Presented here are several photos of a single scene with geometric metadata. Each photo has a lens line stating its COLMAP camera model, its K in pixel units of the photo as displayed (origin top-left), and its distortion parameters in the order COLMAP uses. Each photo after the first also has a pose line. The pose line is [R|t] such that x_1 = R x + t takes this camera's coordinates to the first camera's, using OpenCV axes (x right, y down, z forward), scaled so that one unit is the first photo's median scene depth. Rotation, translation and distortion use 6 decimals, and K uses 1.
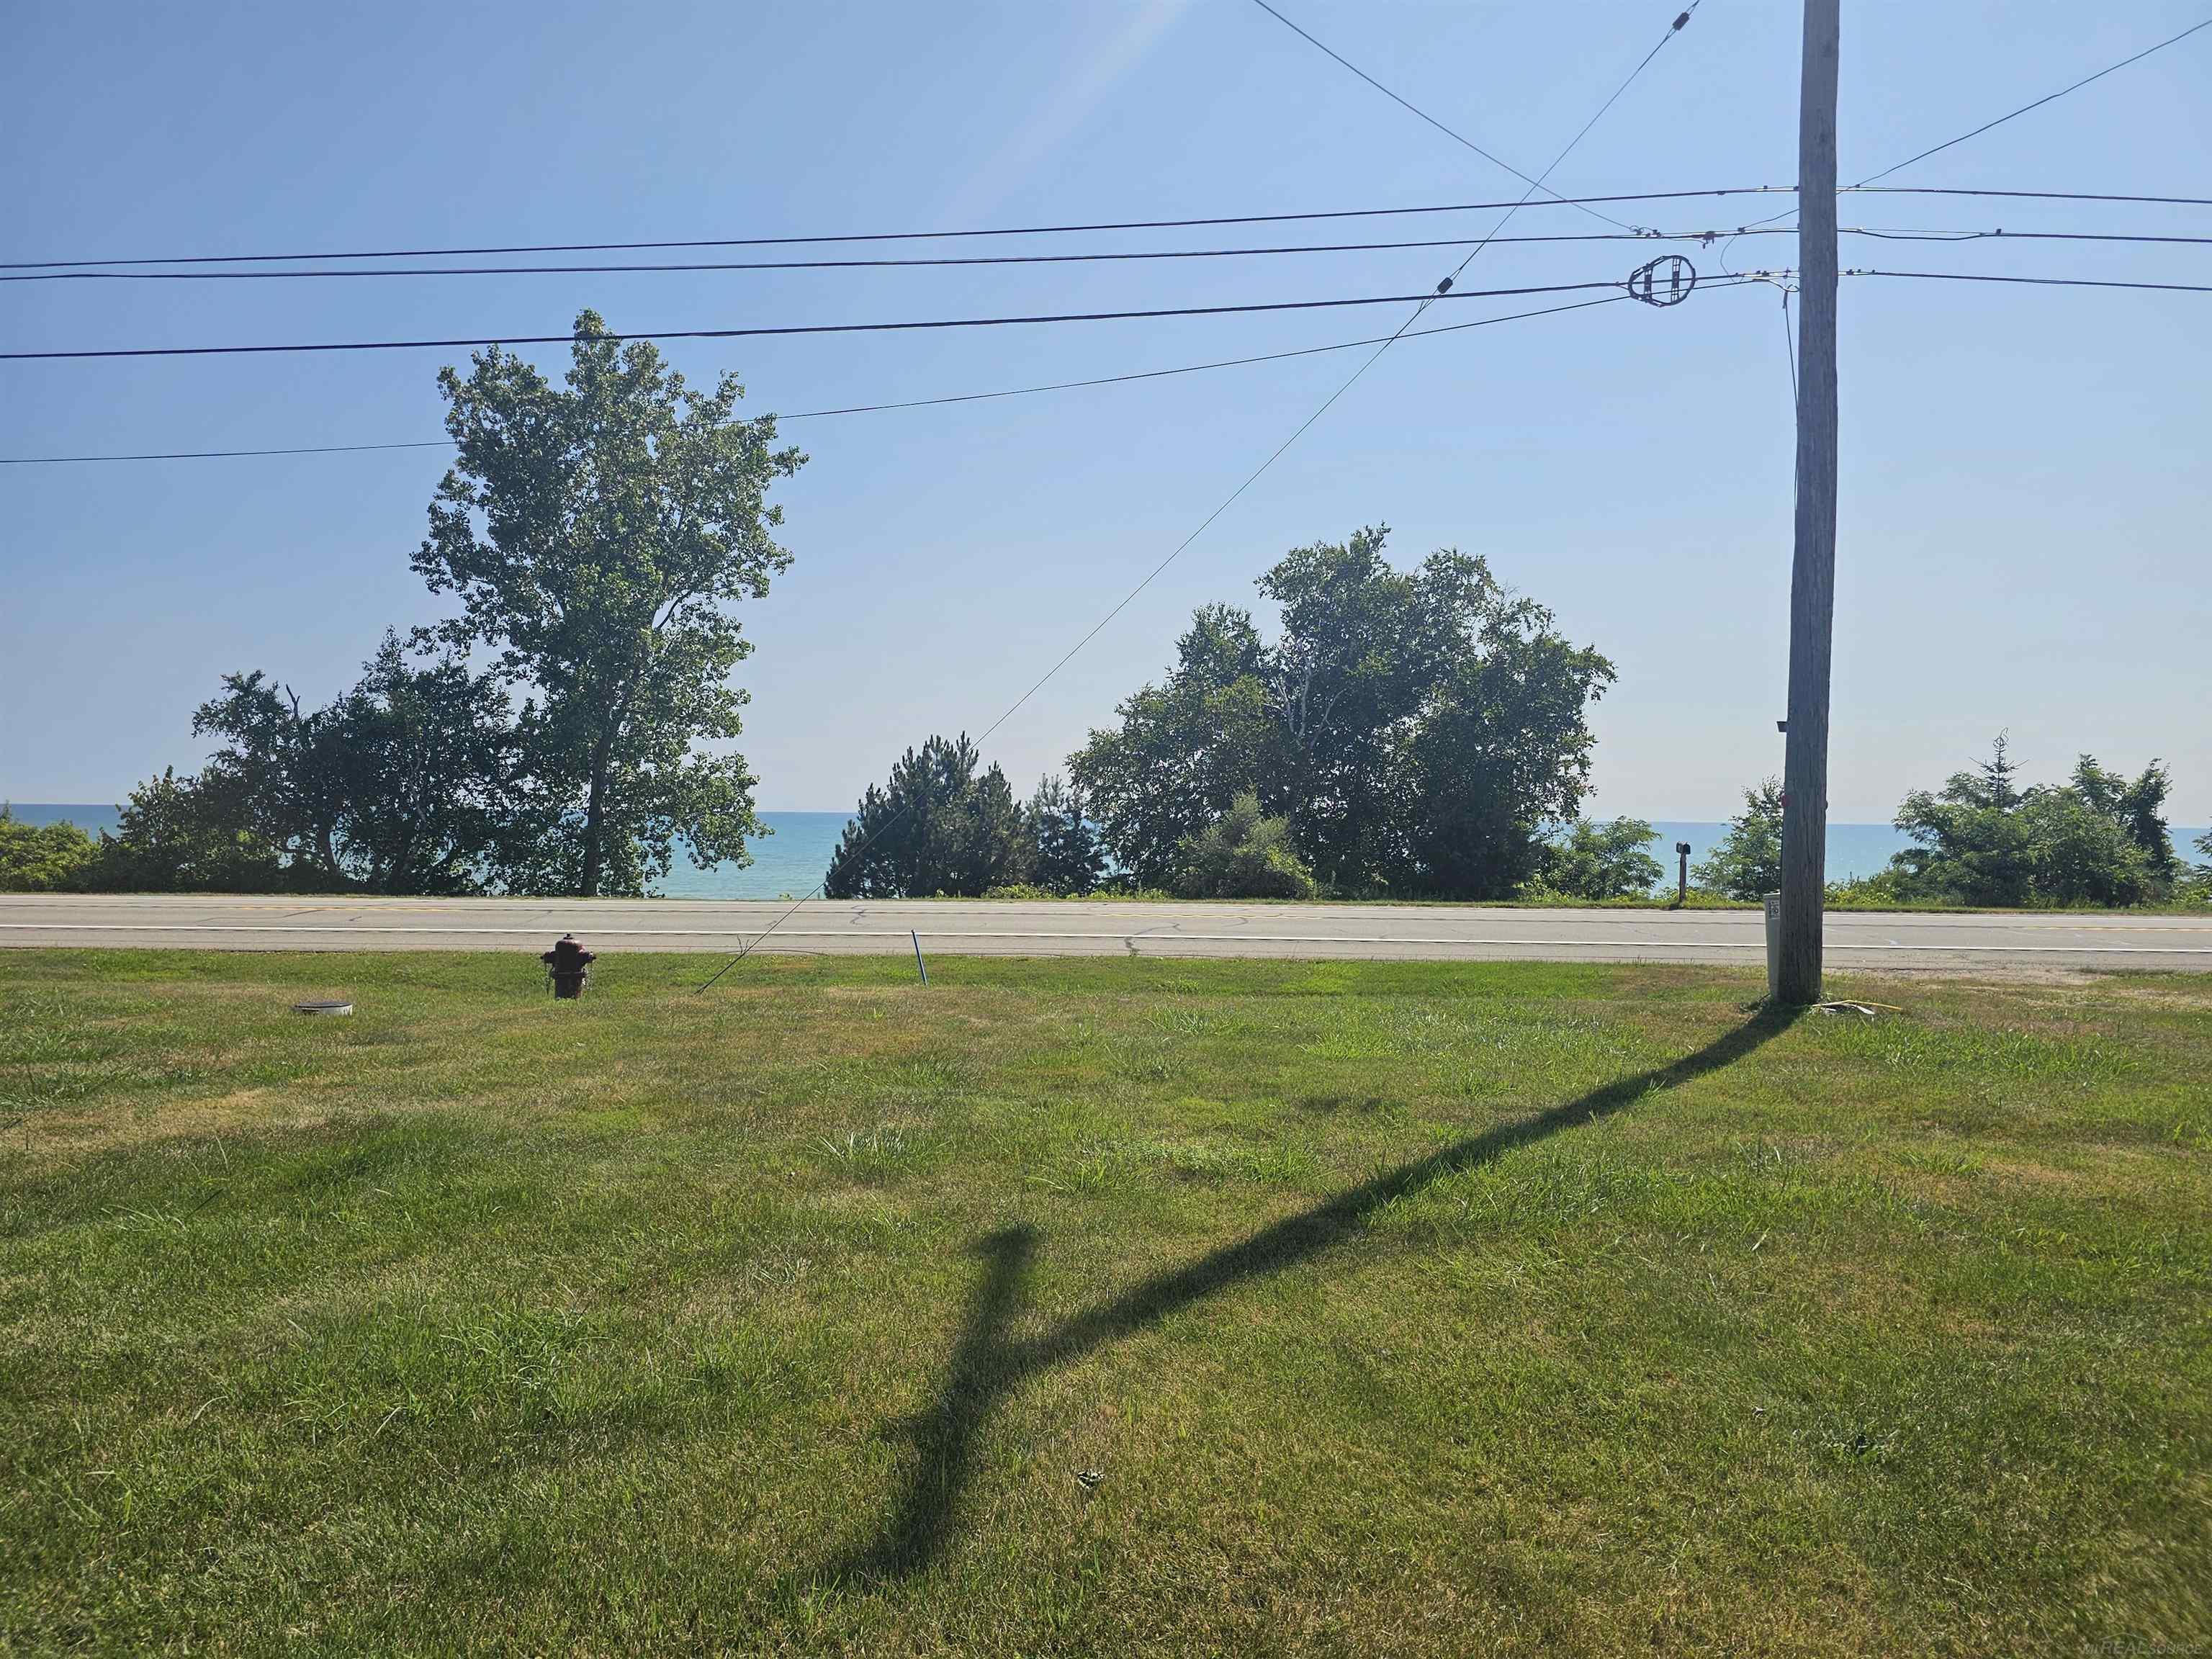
lens RADIAL K [[1482.8, 0, 1099.0], [0, 1482.8, 823.8], [0, 0, 1]] dist [0.036397, -0.004432]
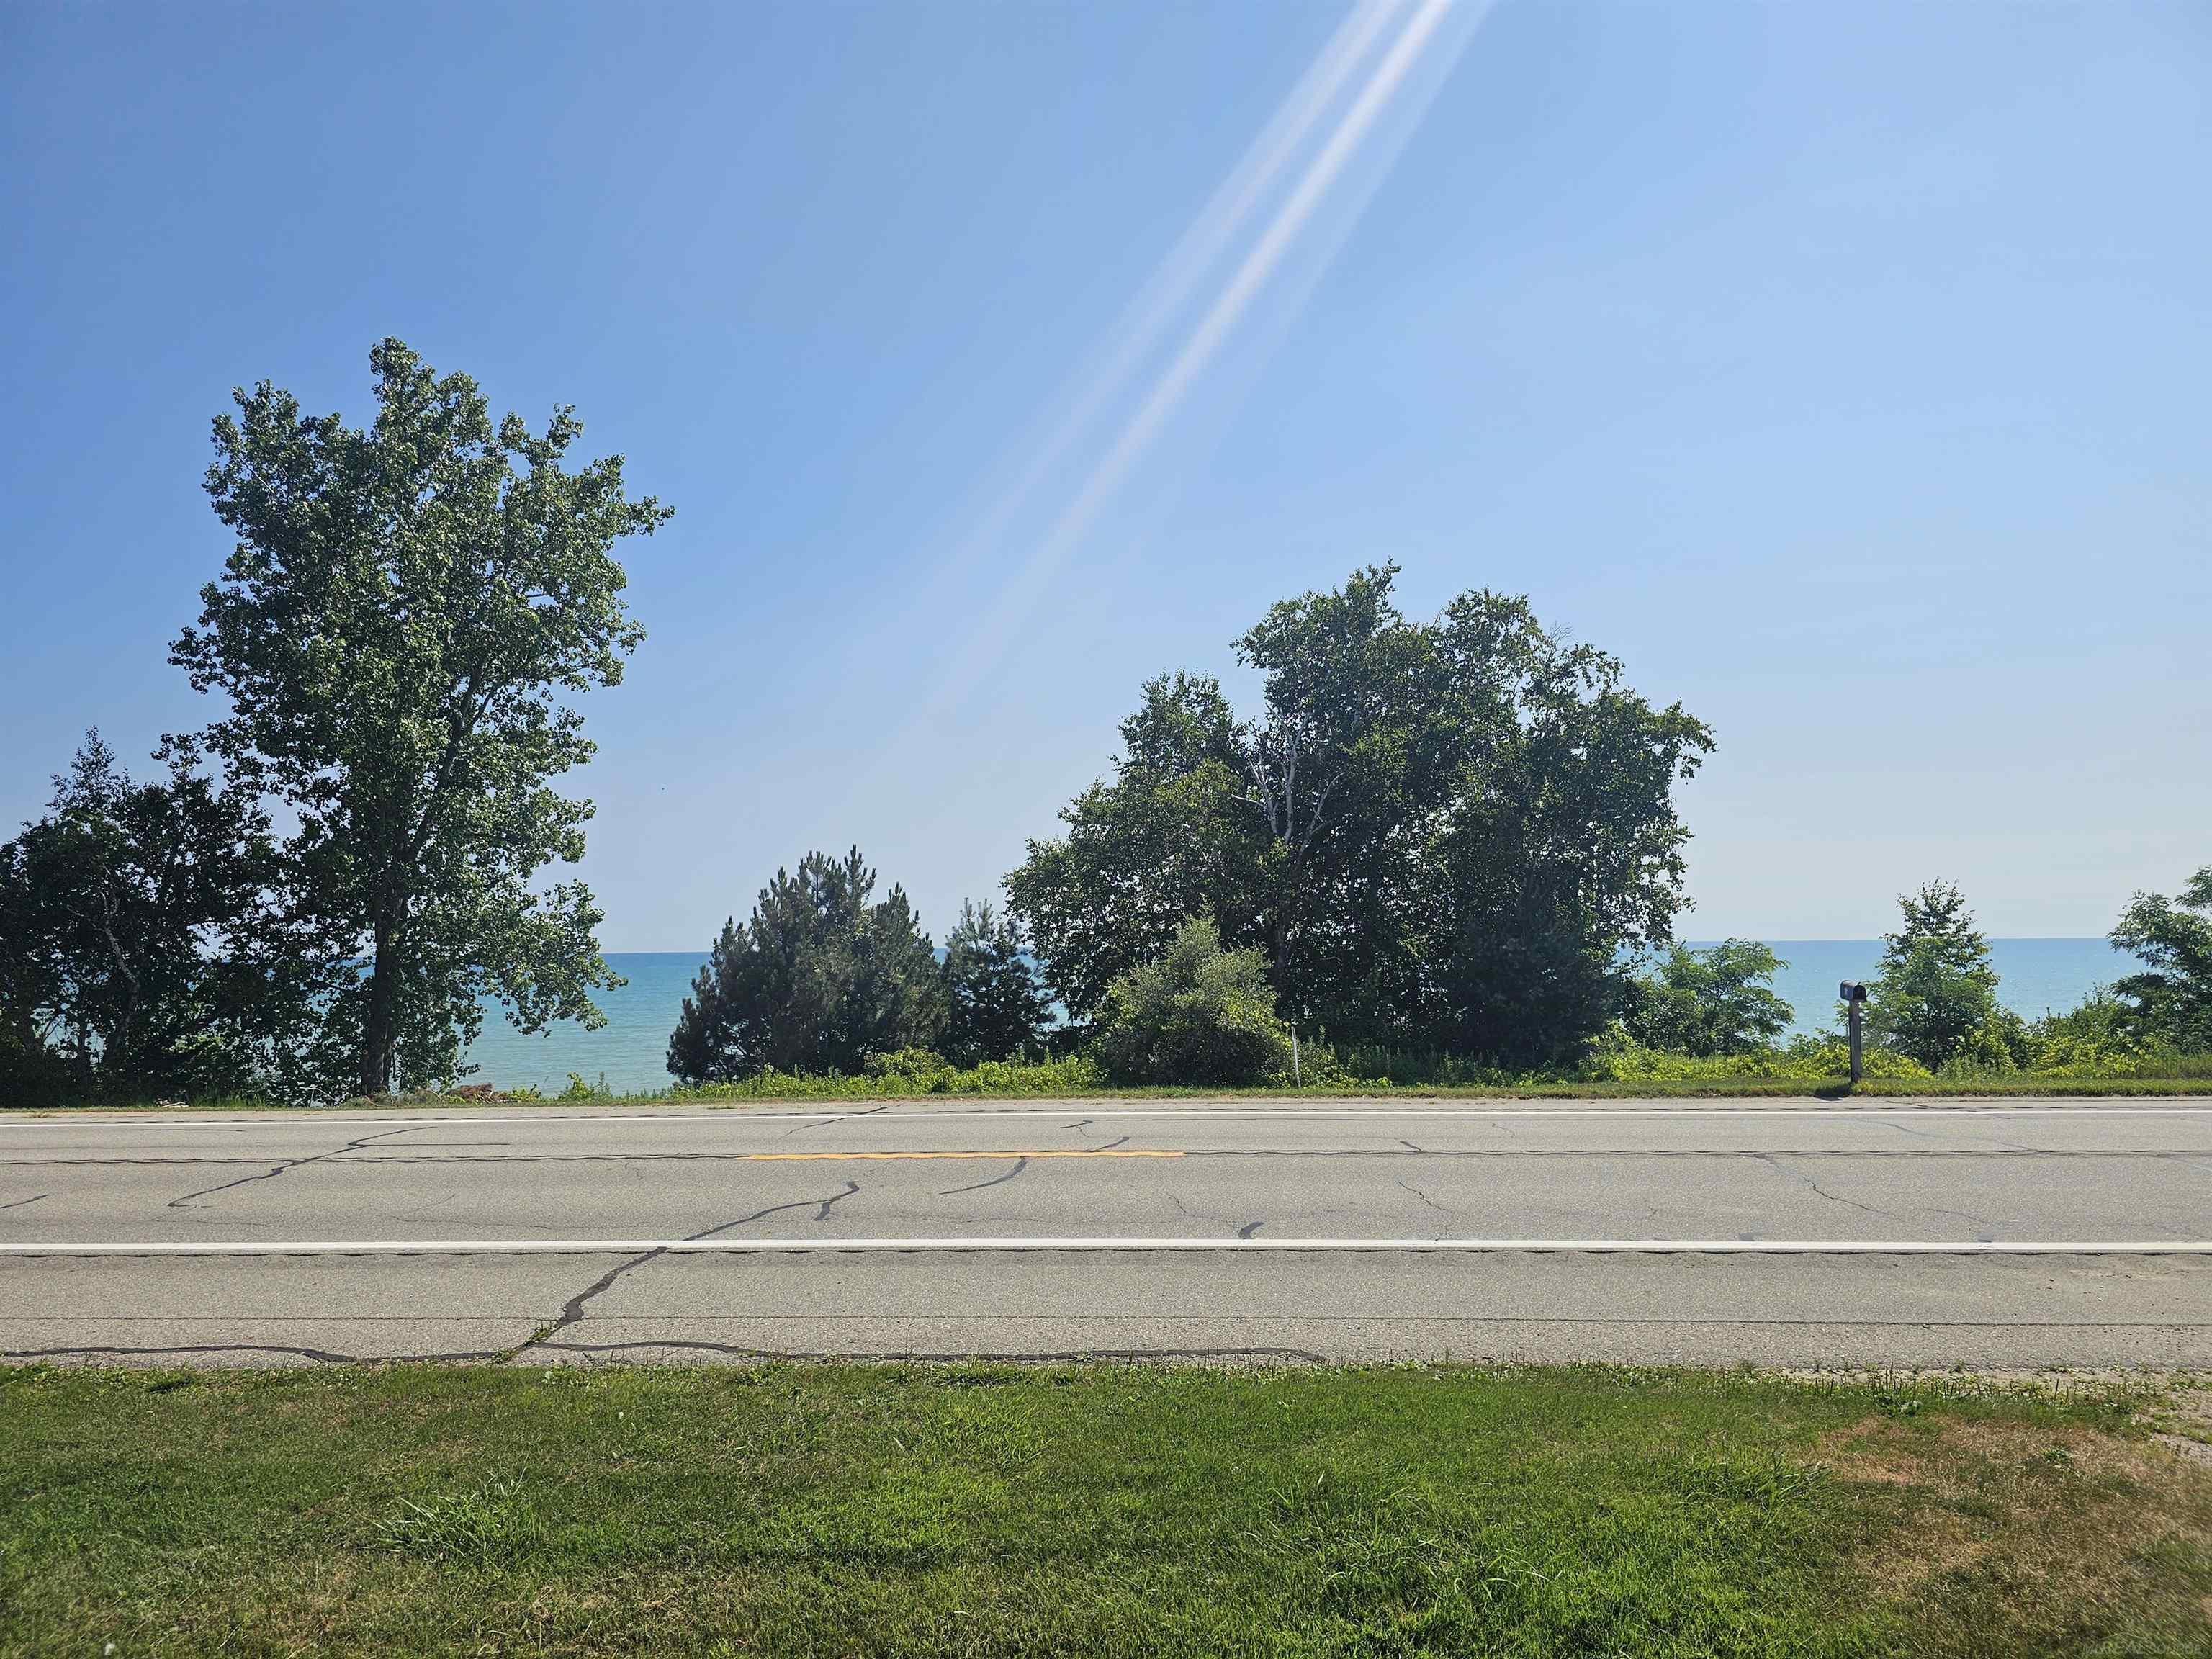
lens RADIAL K [[1482.8, 0, 1110.1], [0, 1482.8, 831.2], [0, 0, 1]] dist [0.036397, -0.004432]
pose [[0.998875, -0.025769, -0.039798, 0.073125], [0.022378, 0.996263, -0.083428, -0.002755], [0.041799, 0.082443, 0.995719, 0.241170]]
